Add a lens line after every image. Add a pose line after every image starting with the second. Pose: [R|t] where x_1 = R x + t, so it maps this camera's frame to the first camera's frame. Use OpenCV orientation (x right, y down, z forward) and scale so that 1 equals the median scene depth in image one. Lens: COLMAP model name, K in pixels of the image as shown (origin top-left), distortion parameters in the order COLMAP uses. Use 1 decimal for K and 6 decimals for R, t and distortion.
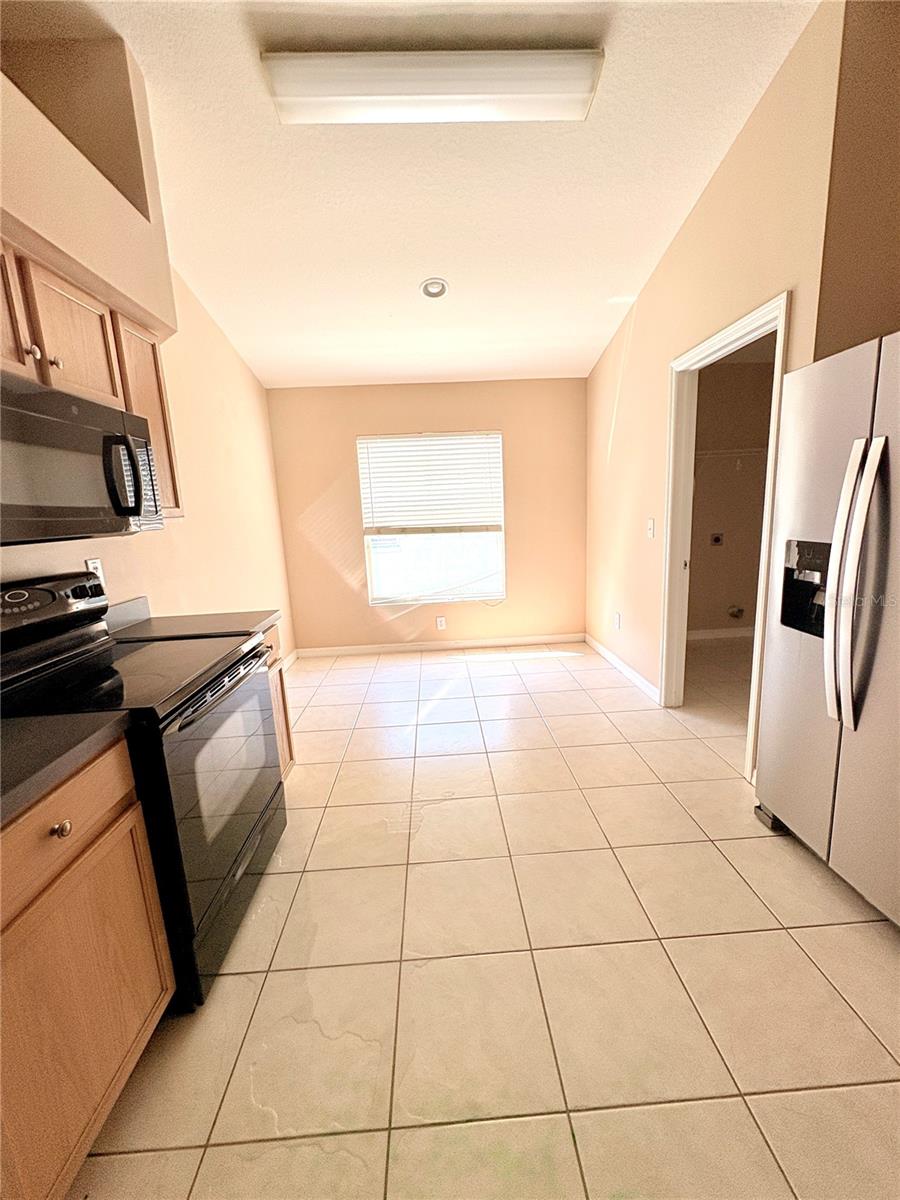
lens RADIAL K [[474.9, 0, 450.3], [0, 474.9, 599.5], [0, 0, 1]] dist [-0.000388, -0.000551]
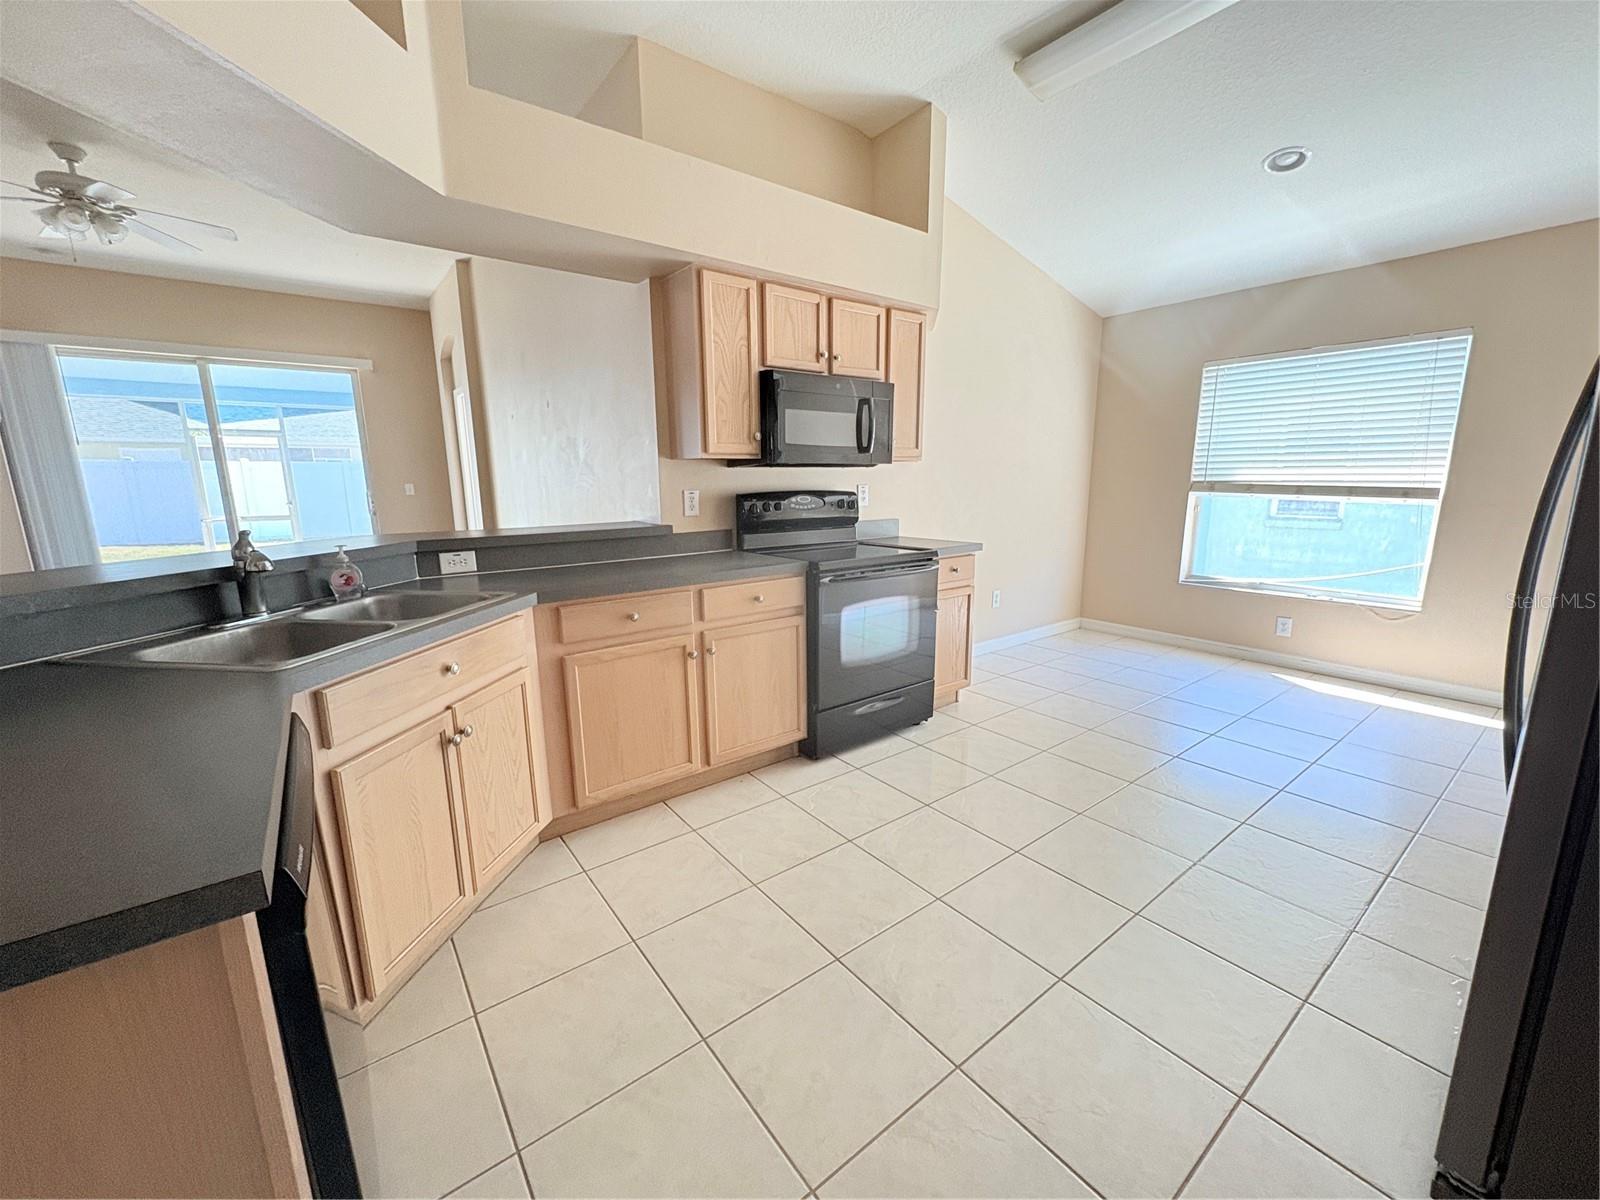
lens RADIAL K [[633.2, 0, 807.4], [0, 633.2, 599.9], [0, 0, 1]] dist [-0.000388, -0.000551]
pose [[0.573438, 0.197492, -0.795088, 0.631610], [-0.174156, 0.977713, 0.117248, 0.050711], [0.800524, 0.071235, 0.595053, -0.202310]]
